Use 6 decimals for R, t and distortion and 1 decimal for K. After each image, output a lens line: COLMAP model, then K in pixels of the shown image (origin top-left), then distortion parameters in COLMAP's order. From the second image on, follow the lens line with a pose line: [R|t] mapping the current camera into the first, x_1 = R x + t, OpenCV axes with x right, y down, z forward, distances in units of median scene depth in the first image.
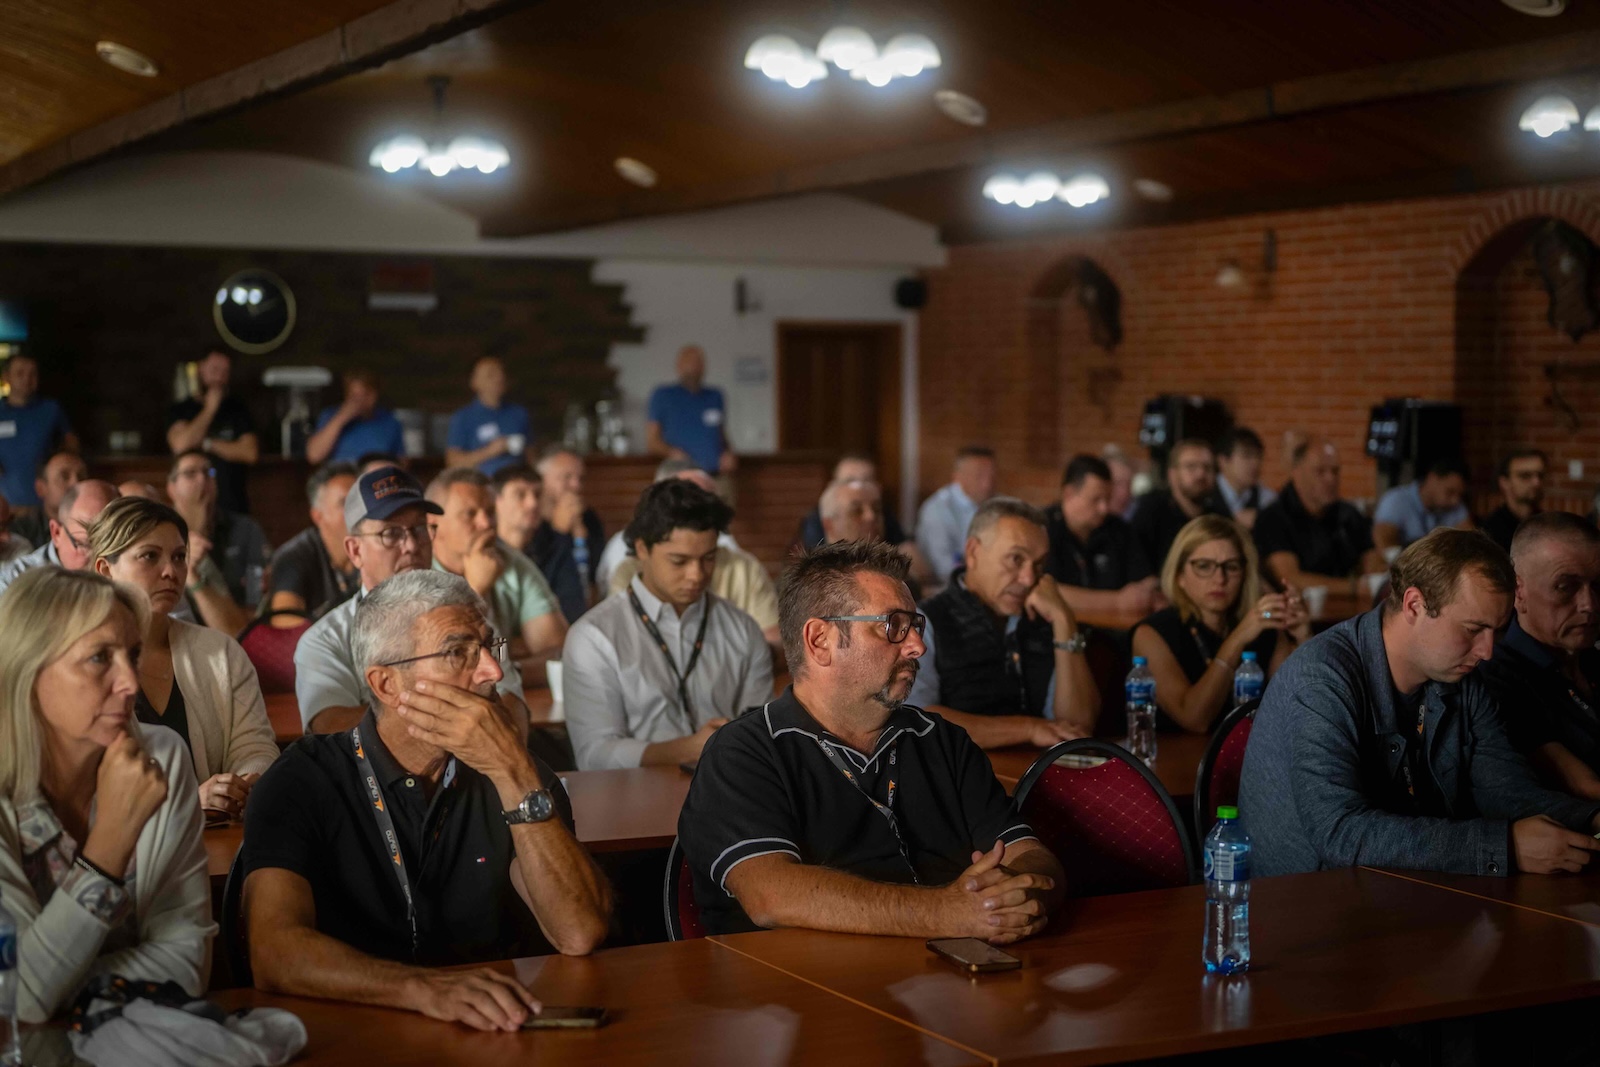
lens RADIAL K [[2364.6, 0, 800.0], [0, 2364.6, 533.5], [0, 0, 1]] dist [0.012181, 0.017748]
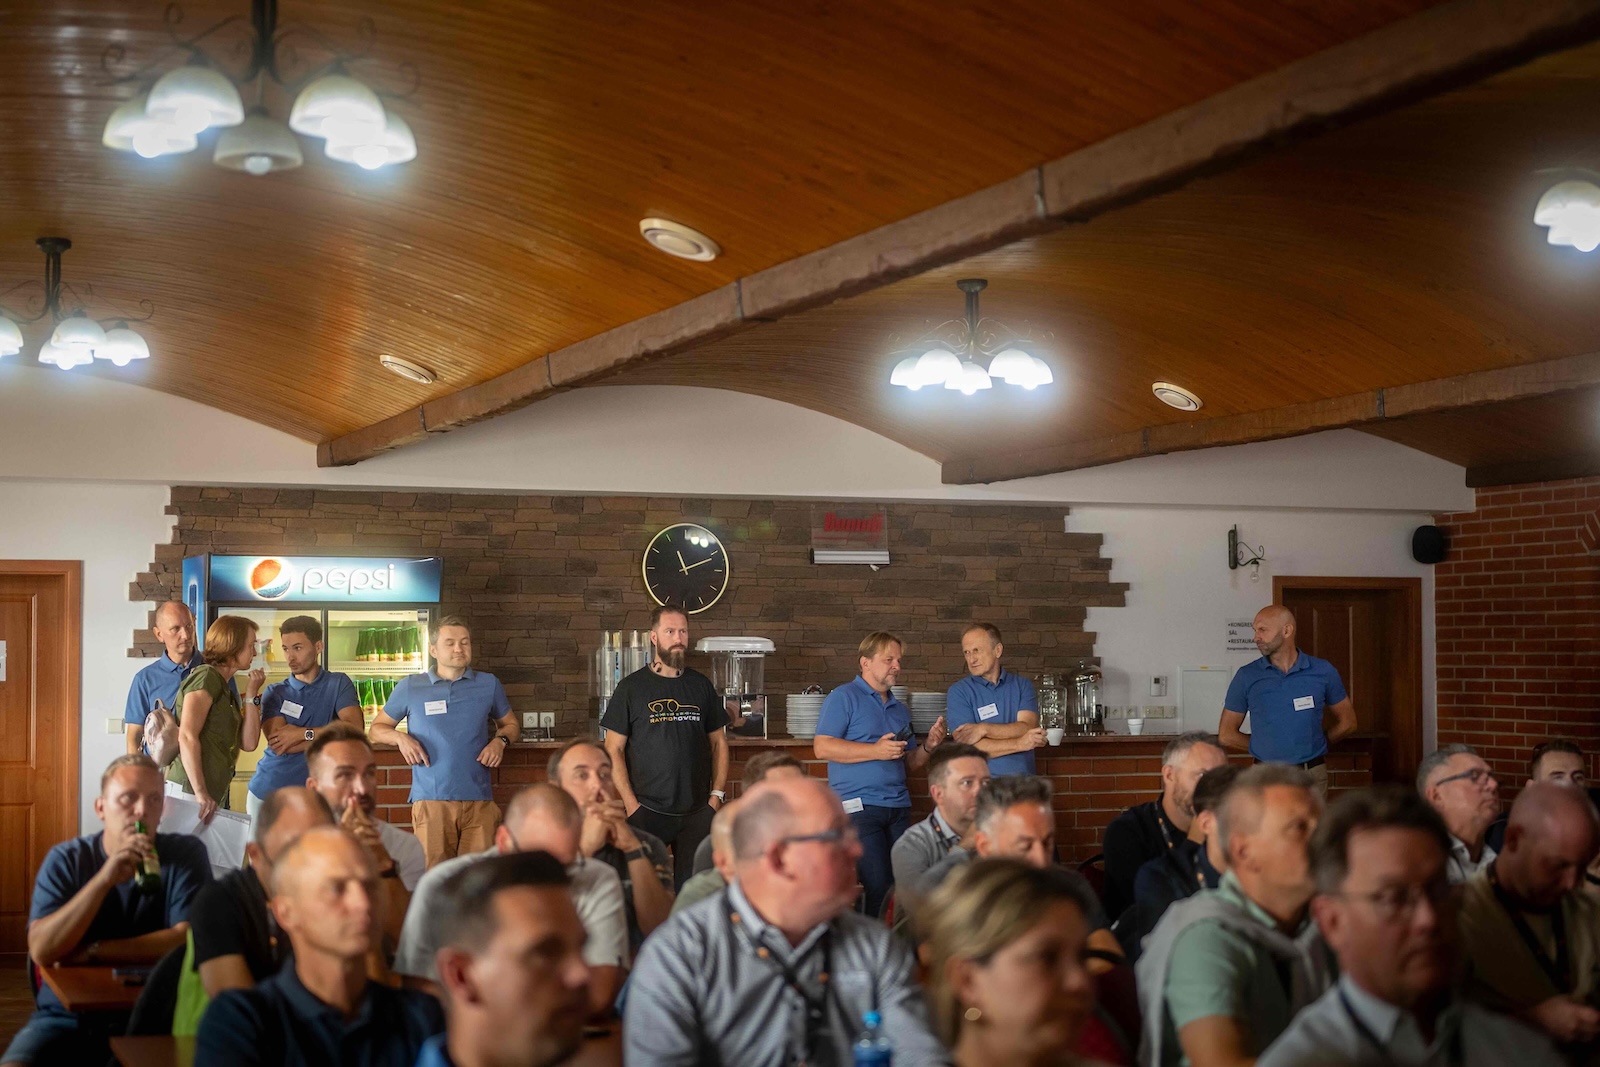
lens RADIAL K [[2364.6, 0, 800.0], [0, 2364.6, 533.5], [0, 0, 1]] dist [0.012181, 0.017748]
pose [[0.995517, -0.008188, -0.094227, -0.115172], [-0.002492, 0.993628, -0.112678, -0.010421], [0.094549, 0.112408, 0.989154, 0.160927]]
